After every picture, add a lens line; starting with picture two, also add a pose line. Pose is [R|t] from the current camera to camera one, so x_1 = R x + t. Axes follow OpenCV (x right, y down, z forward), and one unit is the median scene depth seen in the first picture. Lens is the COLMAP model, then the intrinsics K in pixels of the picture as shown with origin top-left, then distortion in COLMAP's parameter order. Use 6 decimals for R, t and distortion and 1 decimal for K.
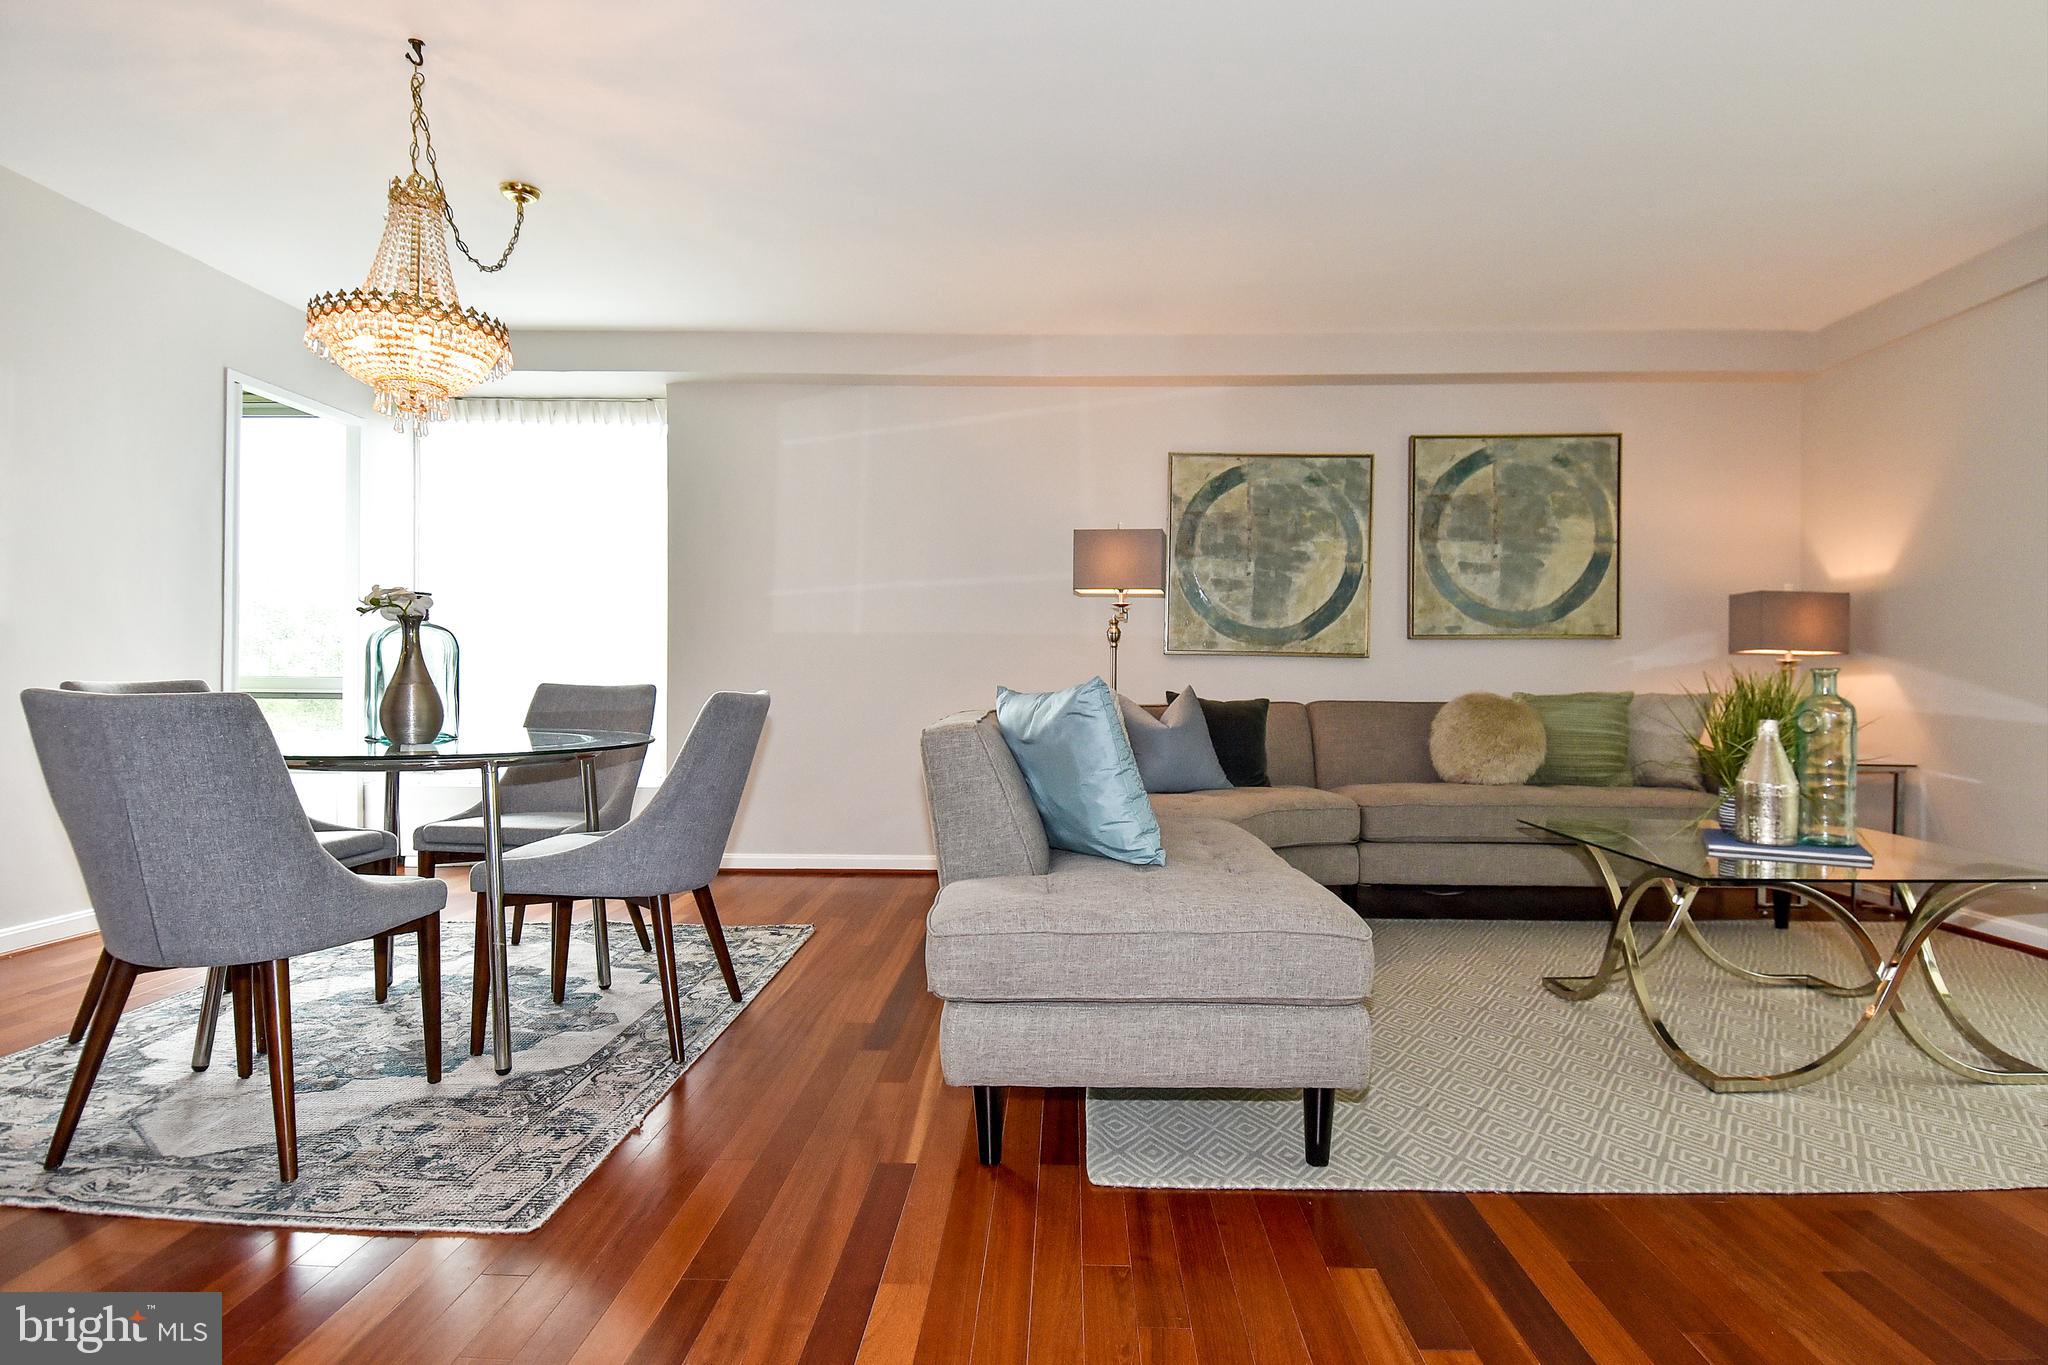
lens RADIAL K [[1077.3, 0, 1072.5], [0, 1077.3, 685.1], [0, 0, 1]] dist [0.042269, -0.046281]
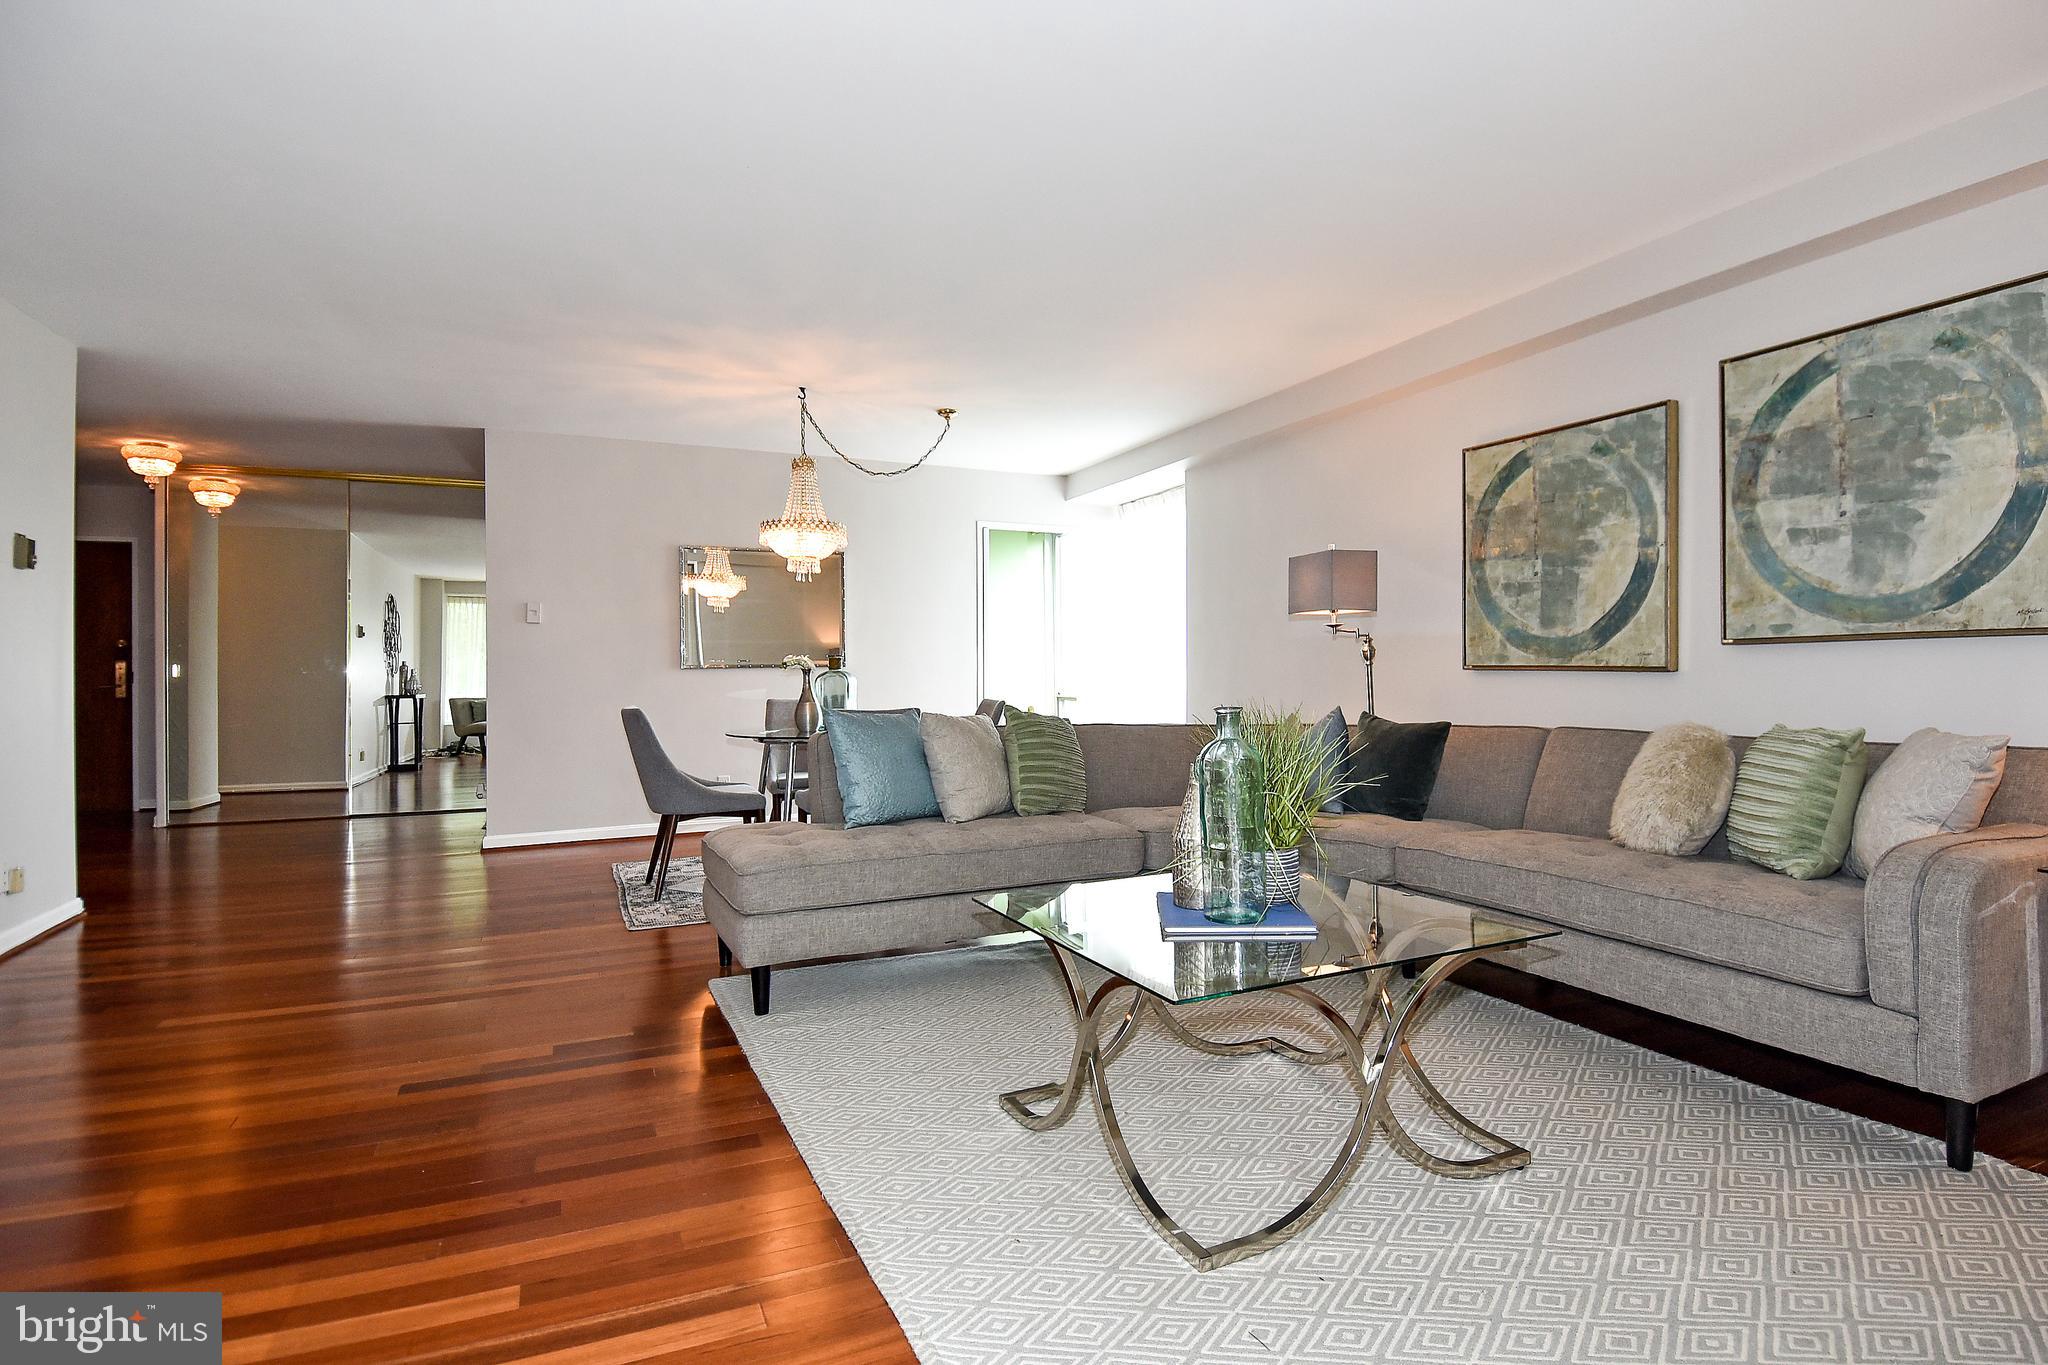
lens RADIAL K [[1136.1, 0, 1099.9], [0, 1136.1, 683.0], [0, 0, 1]] dist [0.054995, -0.060596]
pose [[0.438710, 0.000050, -0.898629, 0.820342], [0.006865, 0.999971, 0.003407, -0.022809], [0.898603, -0.007664, 0.438697, 0.296385]]
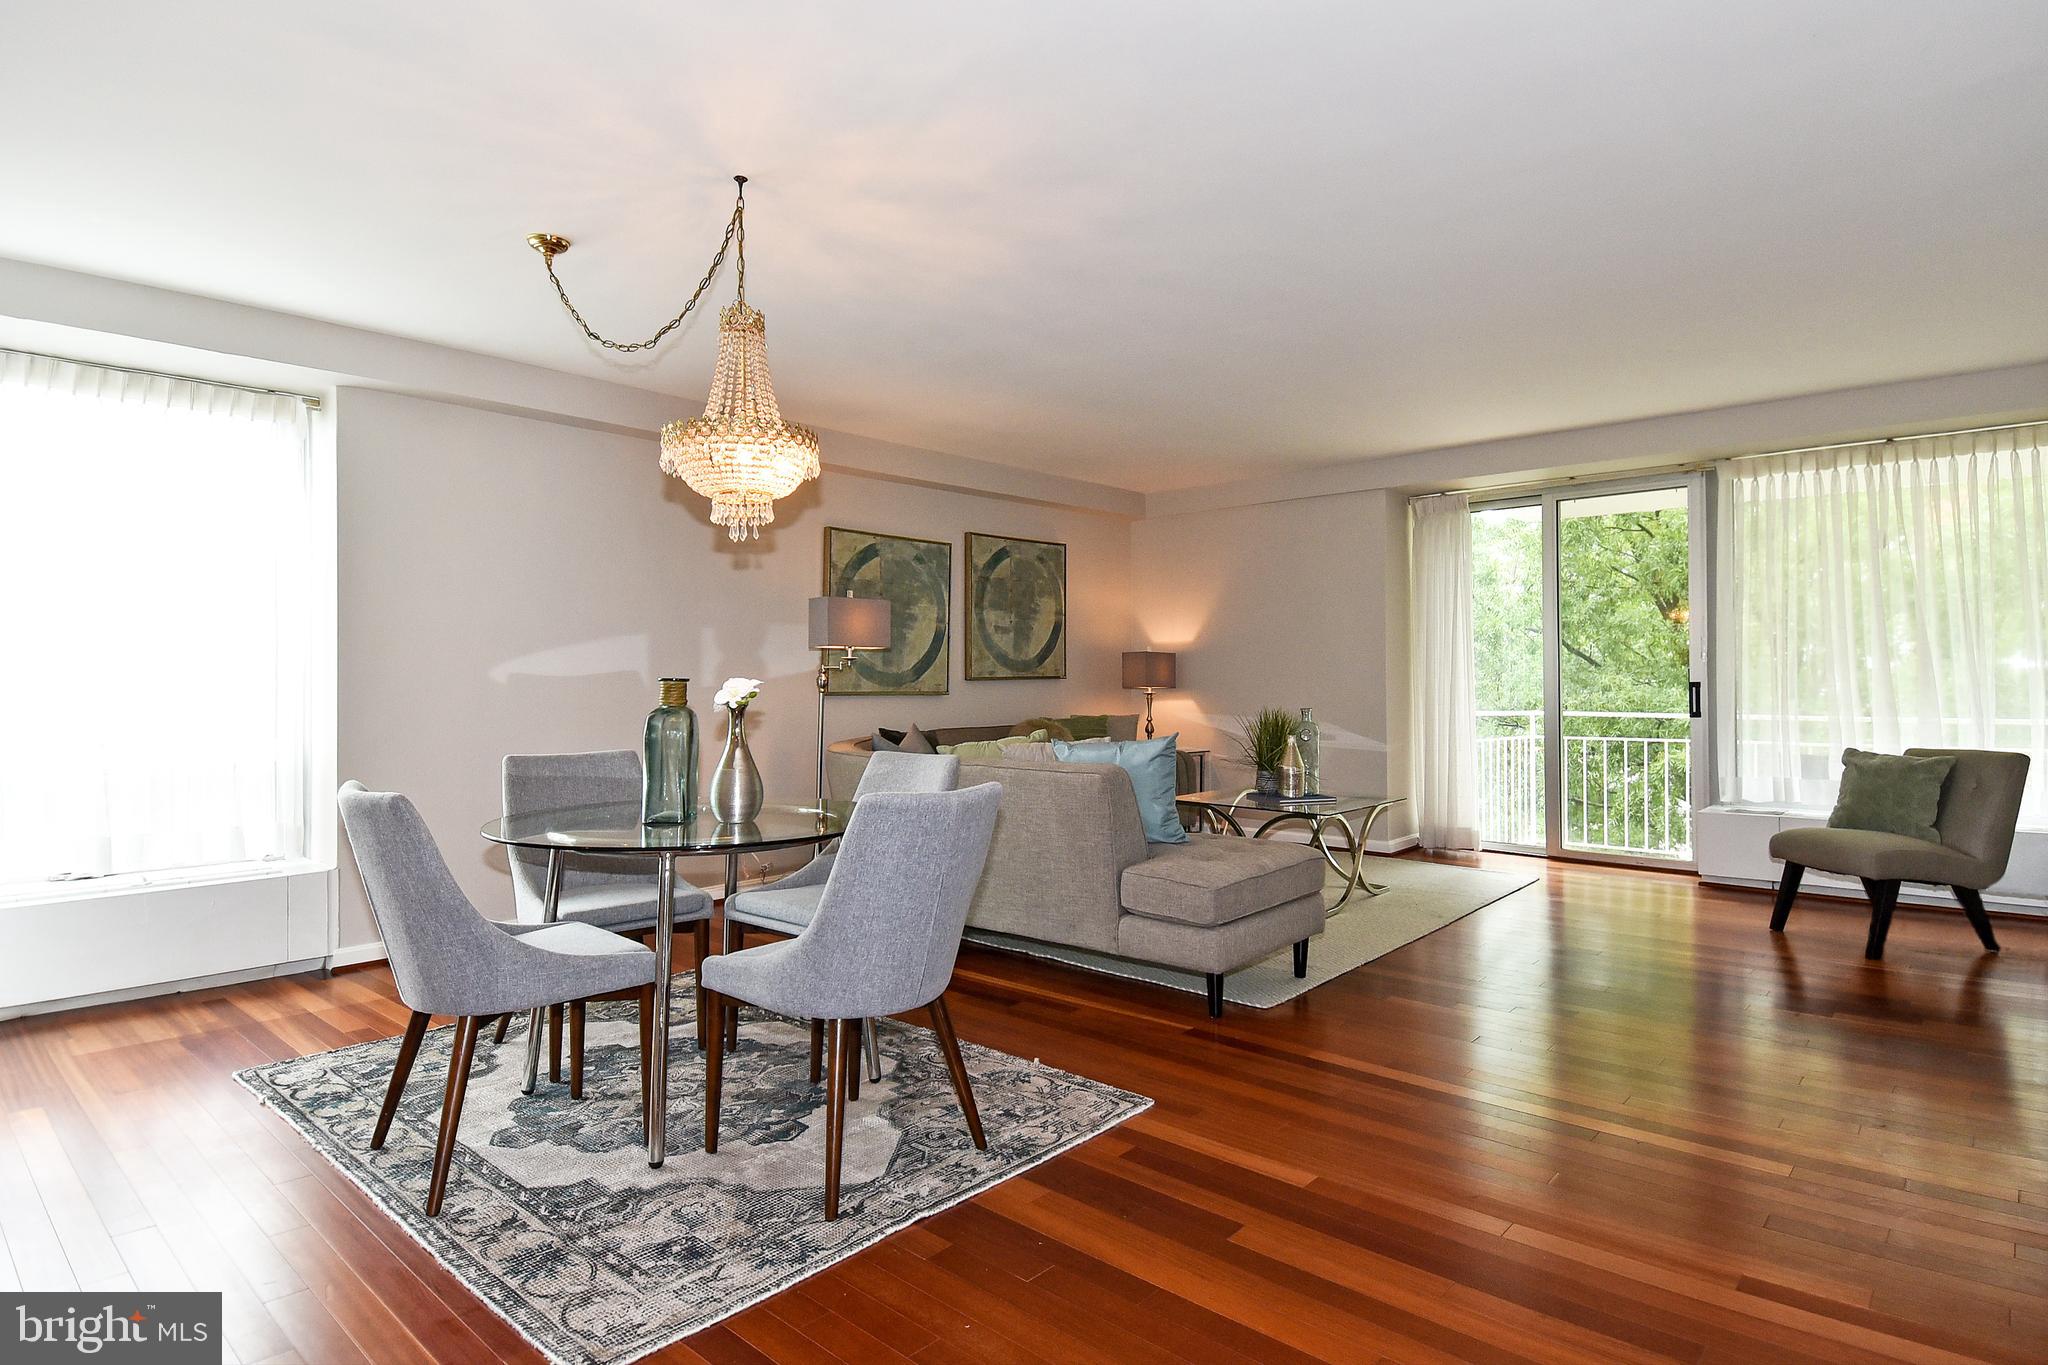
lens RADIAL K [[1091.2, 0, 1083.9], [0, 1091.2, 673.2], [0, 0, 1]] dist [0.023162, -0.046084]
pose [[0.627271, -0.004750, 0.778787, -0.673551], [0.010923, 0.999937, -0.002700, -0.046831], [-0.778725, 0.010200, 0.627283, 0.024792]]
